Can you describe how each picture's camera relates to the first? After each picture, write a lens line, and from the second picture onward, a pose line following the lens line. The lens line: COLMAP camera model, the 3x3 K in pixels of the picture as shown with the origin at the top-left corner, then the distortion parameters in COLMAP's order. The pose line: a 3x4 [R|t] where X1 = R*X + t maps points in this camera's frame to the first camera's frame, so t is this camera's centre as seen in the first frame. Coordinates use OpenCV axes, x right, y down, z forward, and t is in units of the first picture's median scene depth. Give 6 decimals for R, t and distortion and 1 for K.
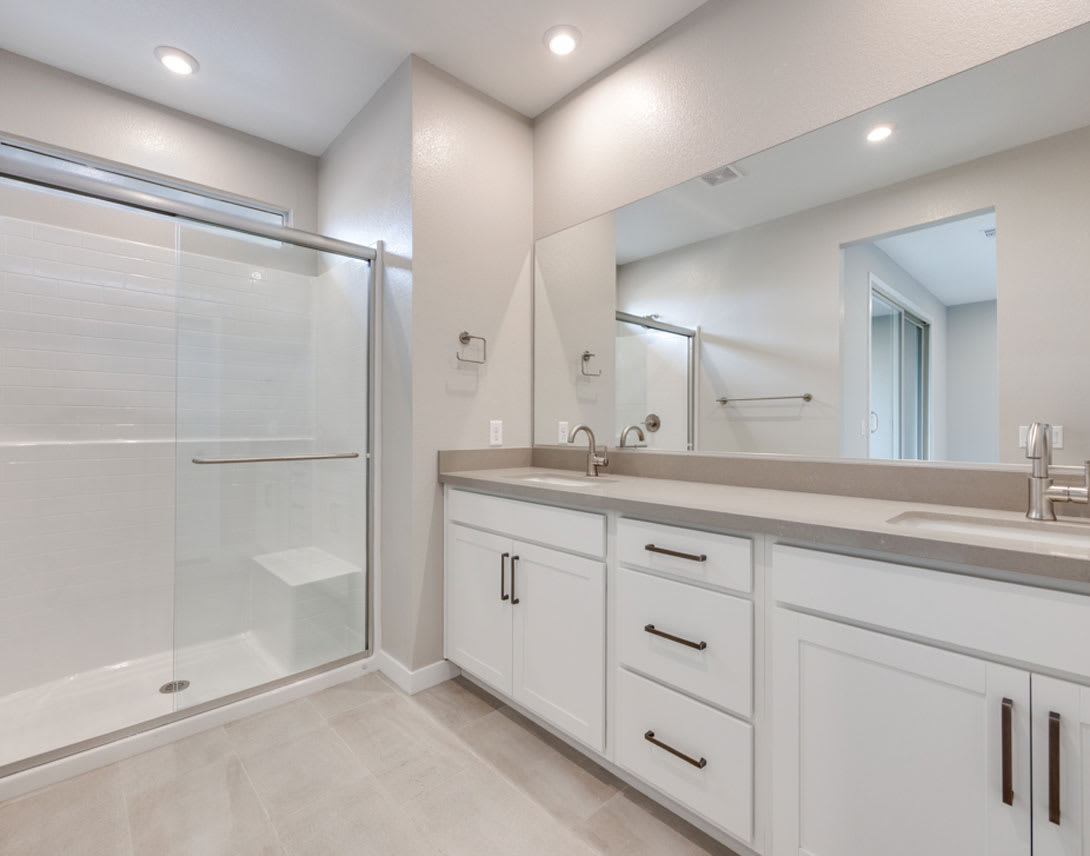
lens RADIAL K [[504.7, 0, 518.8], [0, 504.7, 425.4], [0, 0, 1]] dist [-0.001852, 0.000422]
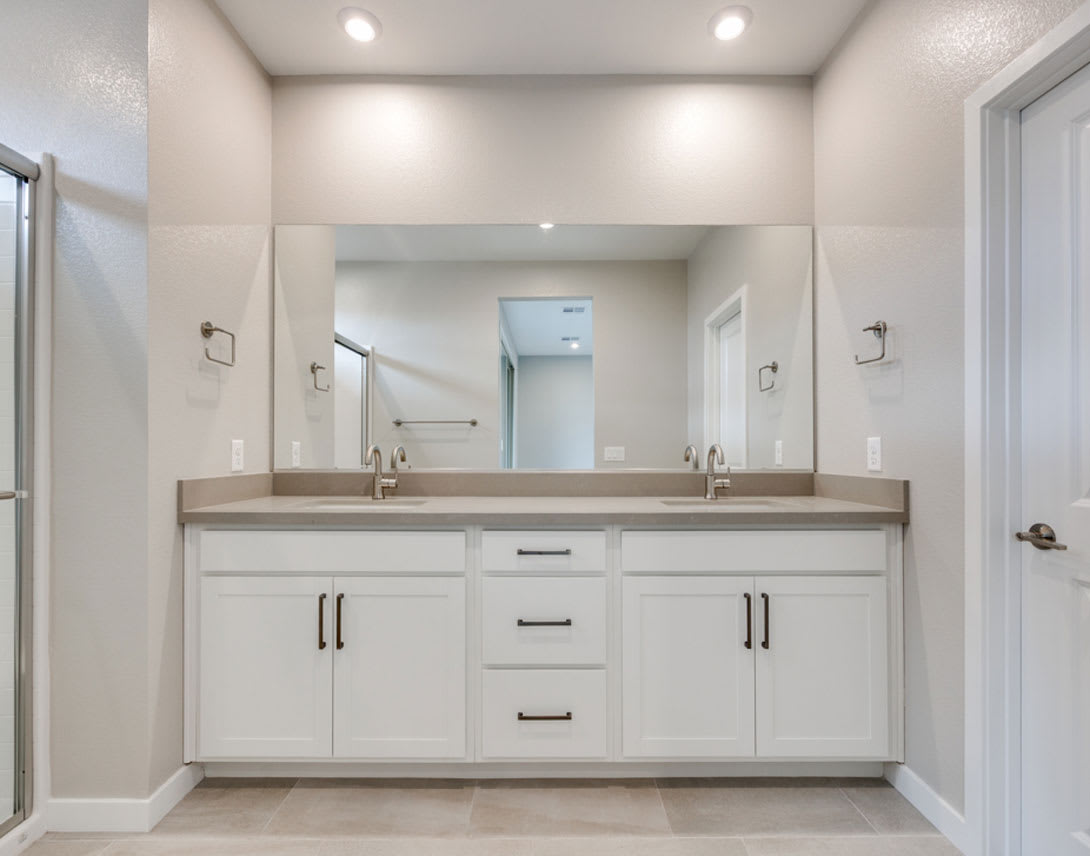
lens RADIAL K [[535.5, 0, 543.8], [0, 535.5, 447.4], [0, 0, 1]] dist [-0.000064, 0.000053]
pose [[0.664503, 0.000187, 0.747286, -0.400021], [-0.000608, 1.000000, 0.000290, 0.002212], [-0.747286, -0.000647, 0.664503, 0.098202]]
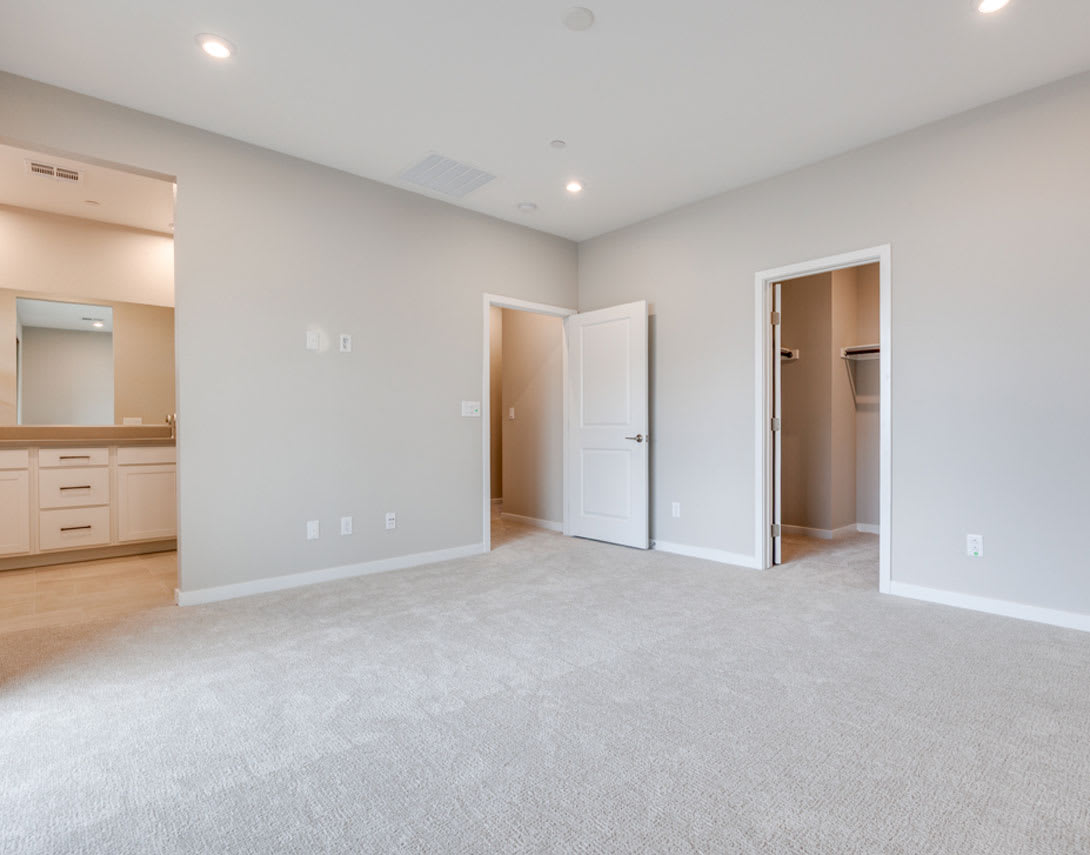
lens RADIAL K [[567.4, 0, 549.2], [0, 567.4, 432.1], [0, 0, 1]] dist [-0.001531, -0.000128]
pose [[0.004370, -0.009763, 0.999943, -1.754850], [0.000370, 0.999952, 0.009762, 0.052174], [-0.999990, 0.000327, 0.004374, -1.020922]]
